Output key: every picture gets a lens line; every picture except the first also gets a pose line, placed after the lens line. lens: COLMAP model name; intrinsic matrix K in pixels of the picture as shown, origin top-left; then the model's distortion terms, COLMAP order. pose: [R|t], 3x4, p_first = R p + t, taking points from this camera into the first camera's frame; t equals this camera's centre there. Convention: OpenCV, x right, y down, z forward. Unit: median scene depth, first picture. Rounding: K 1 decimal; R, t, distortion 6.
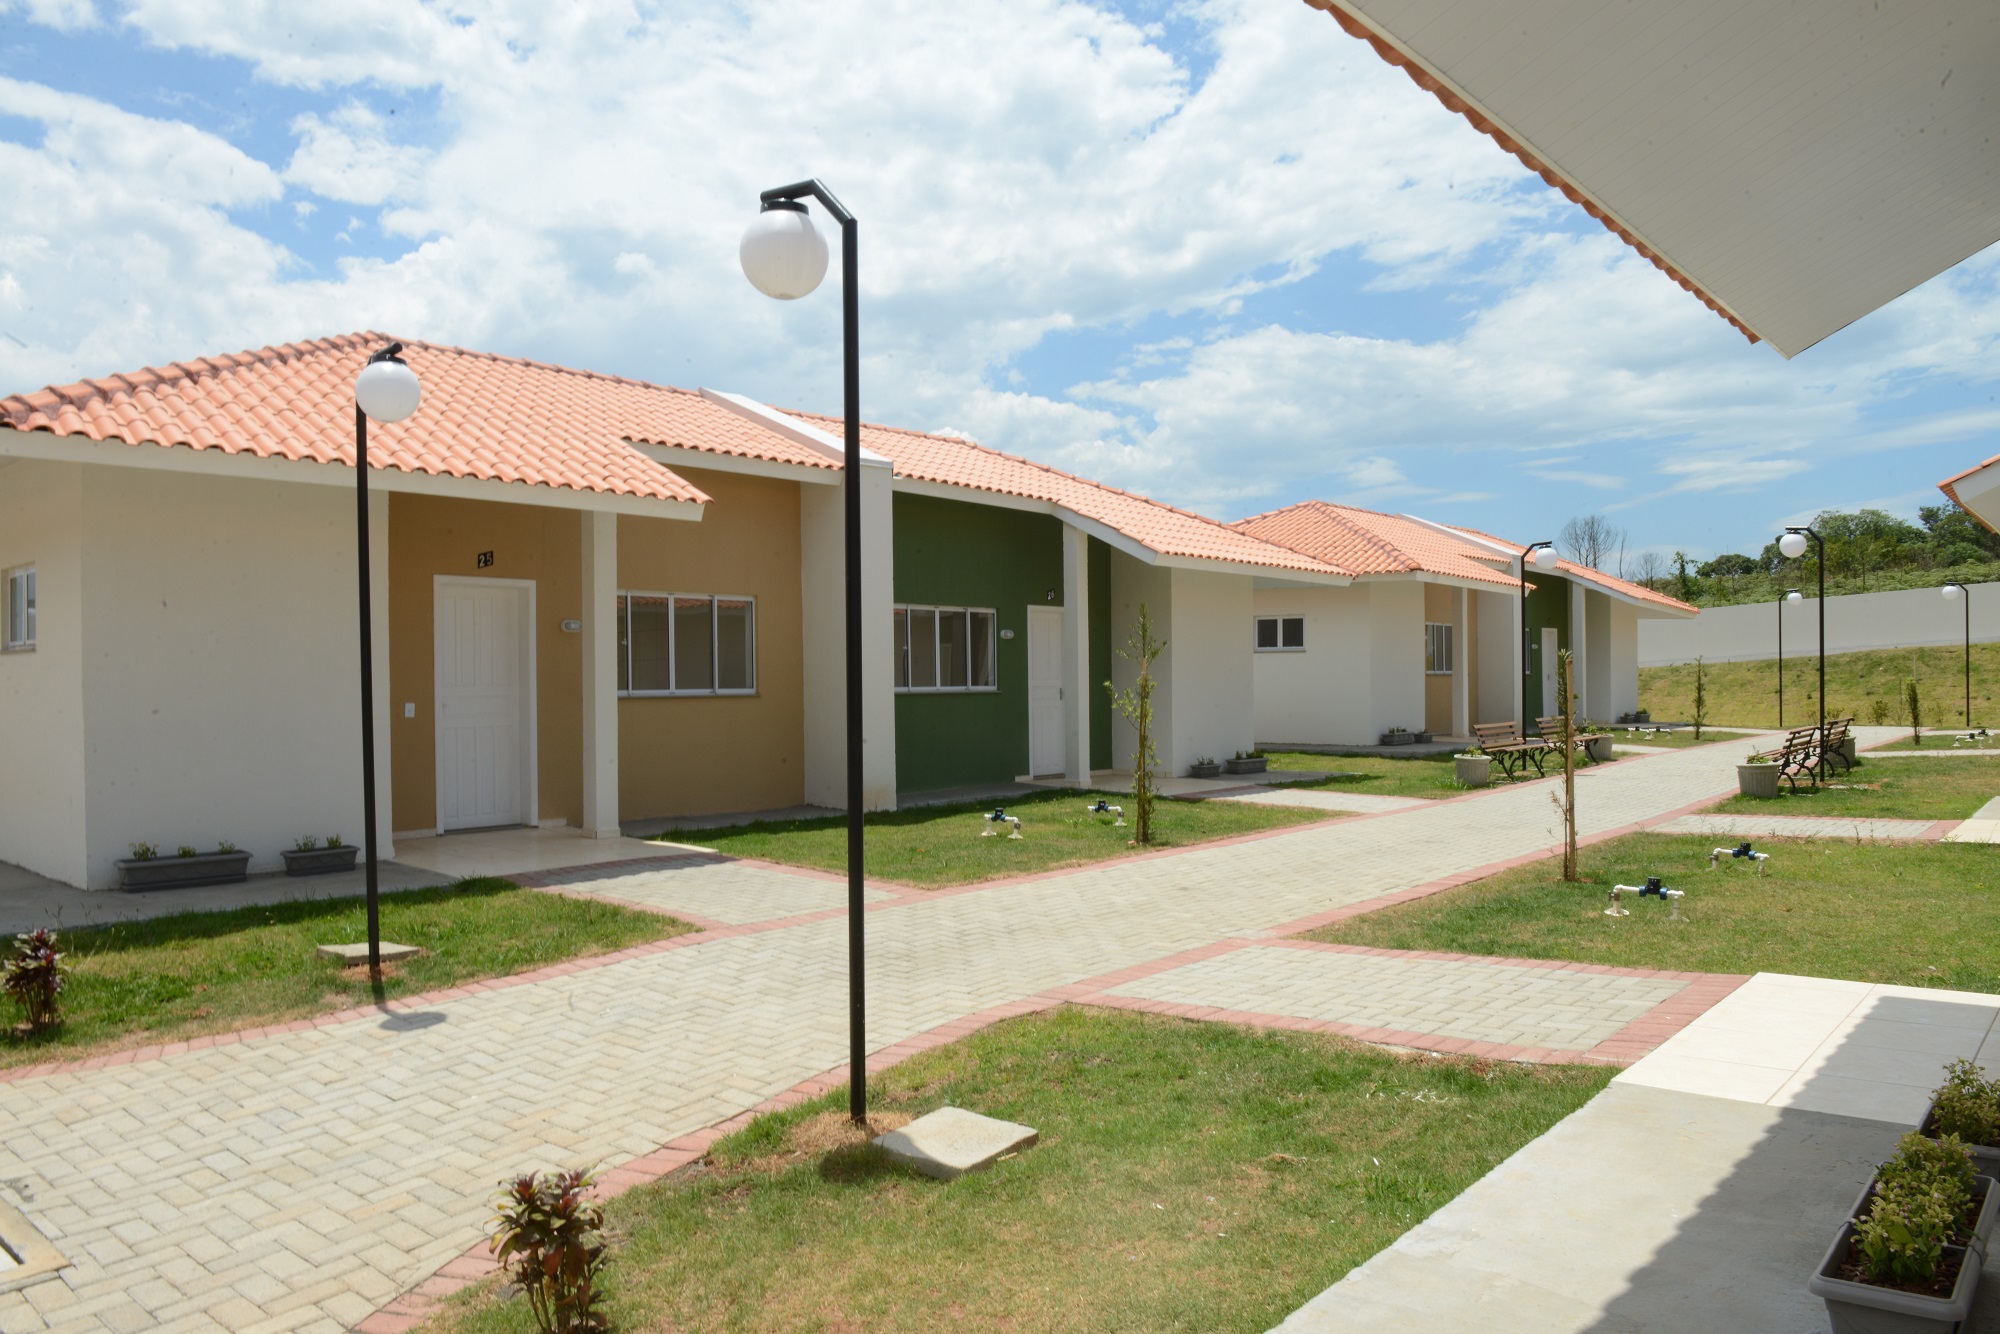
lens RADIAL K [[1377.8, 0, 994.0], [0, 1377.8, 698.6], [0, 0, 1]] dist [-0.051835, -0.003760]
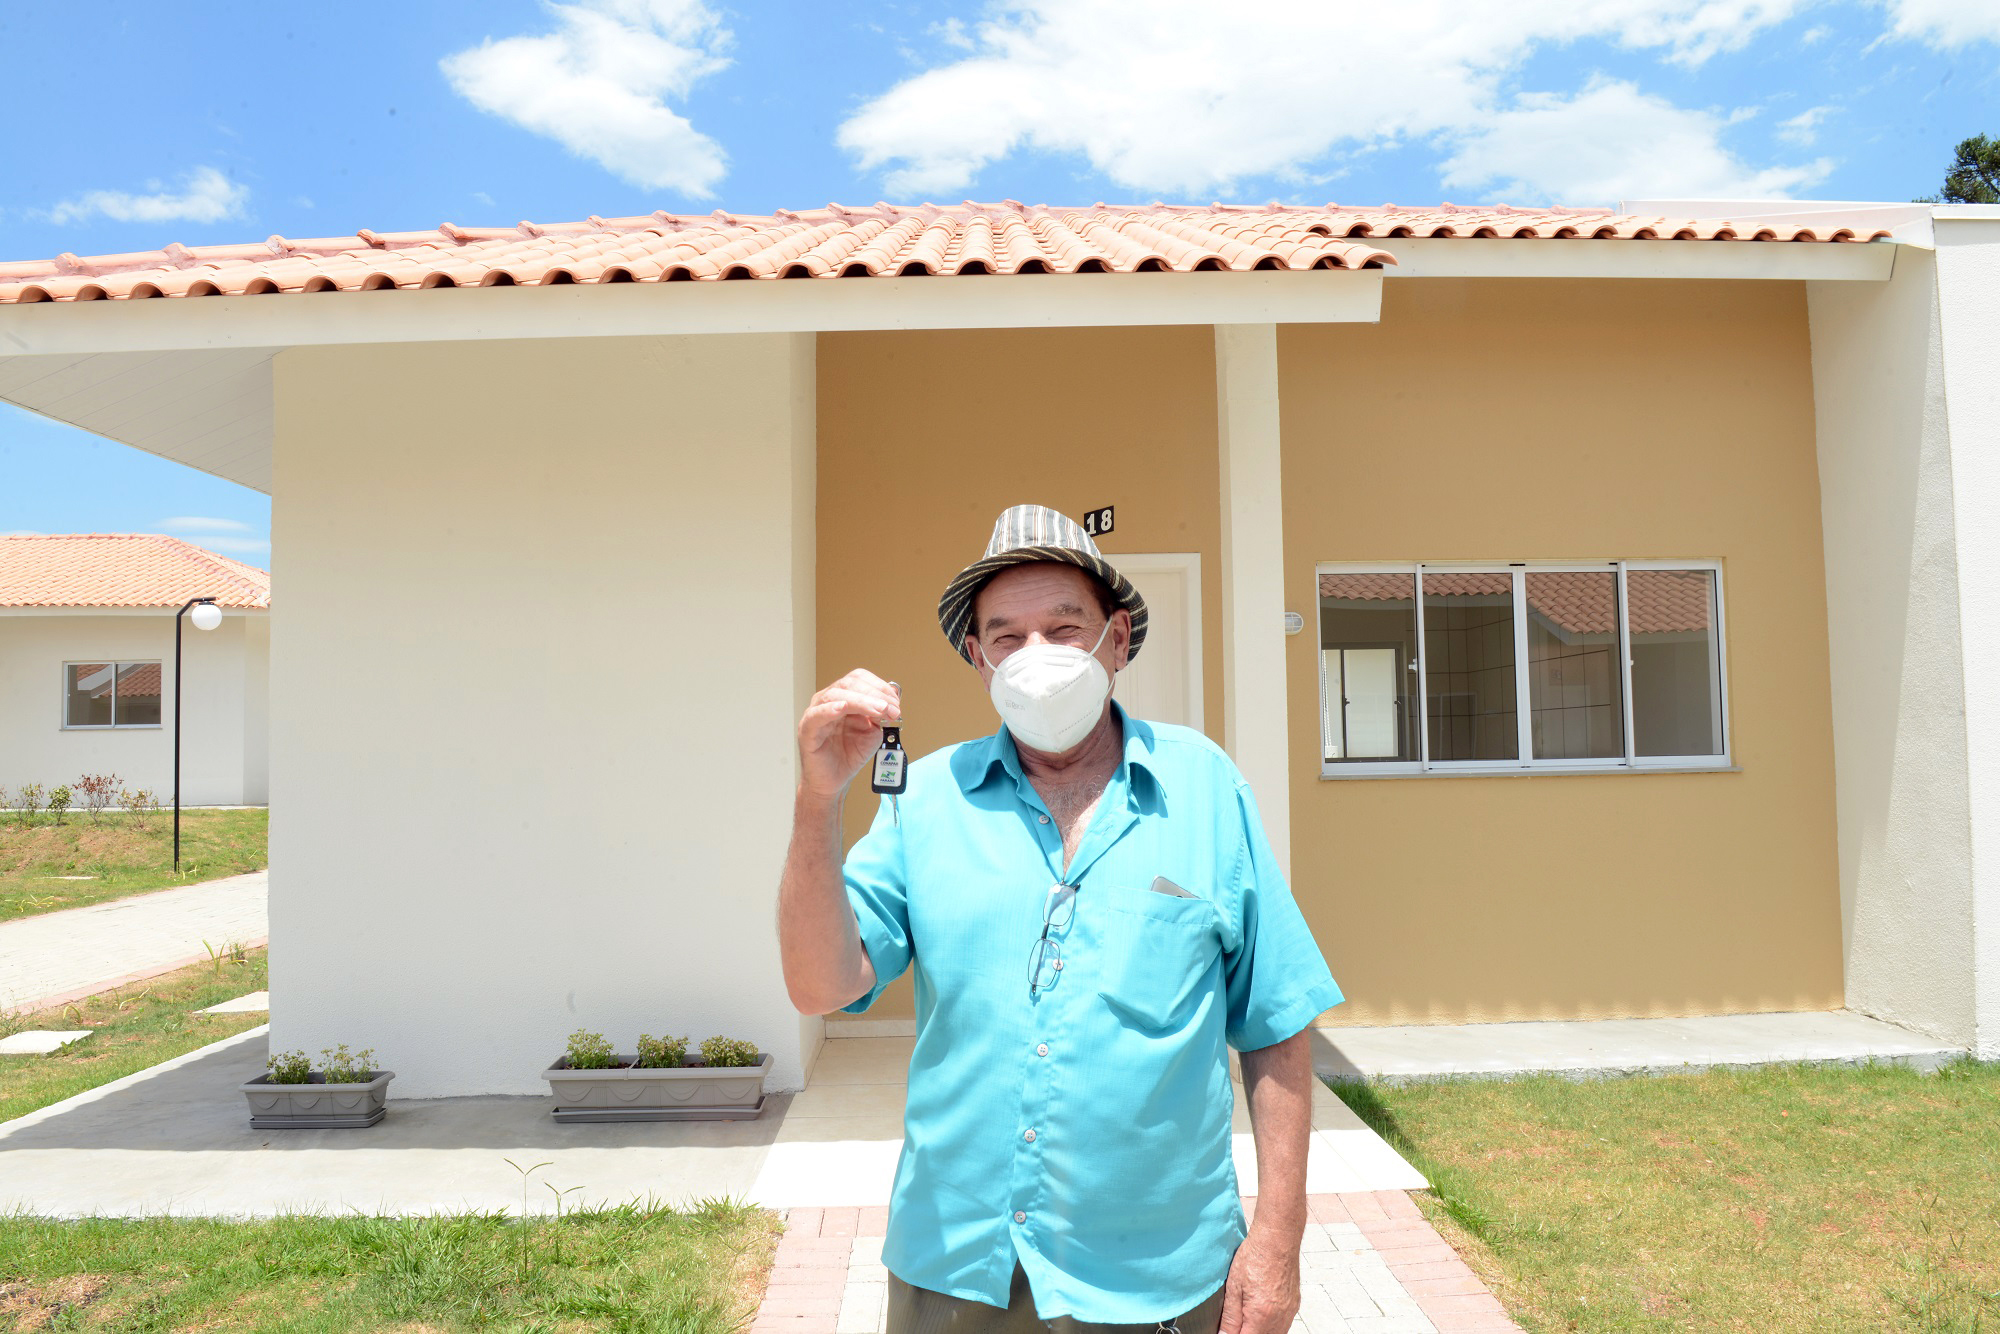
lens RADIAL K [[1377.8, 0, 994.0], [0, 1377.8, 698.6], [0, 0, 1]] dist [-0.051835, -0.003760]
pose [[0.669289, -0.037821, -0.742039, -0.004354], [-0.000136, 0.998697, -0.051025, -0.003798], [0.743002, 0.034252, 0.668412, 0.642311]]
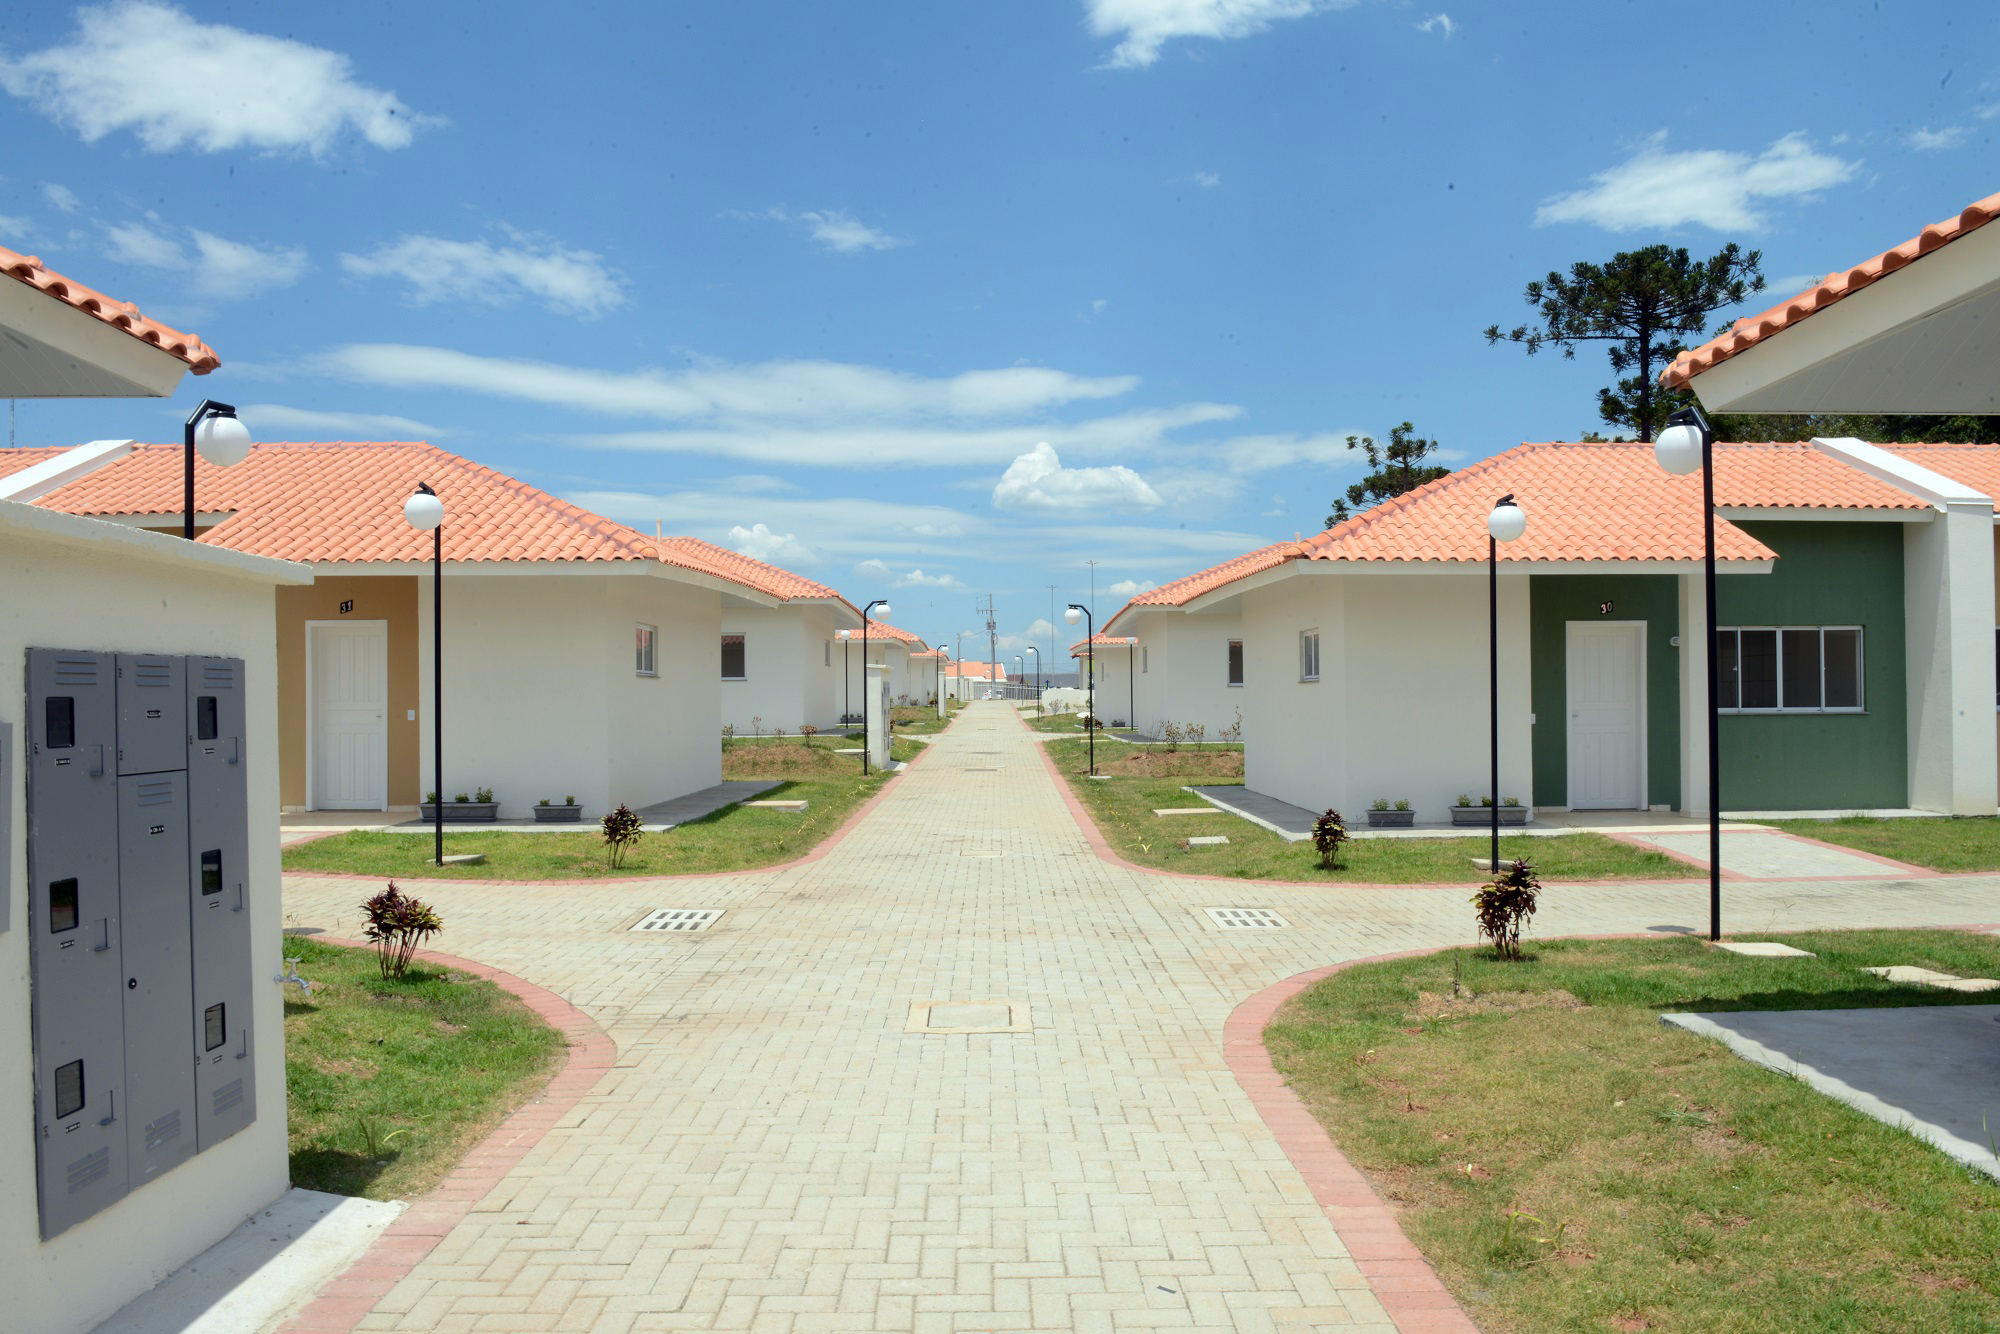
lens RADIAL K [[1377.8, 0, 994.0], [0, 1377.8, 698.6], [0, 0, 1]] dist [-0.051835, -0.003760]
pose [[0.658275, -0.001513, -0.752776, 0.238758], [-0.007632, 0.999933, -0.008683, 0.002165], [0.752739, 0.011461, 0.658220, -0.338088]]
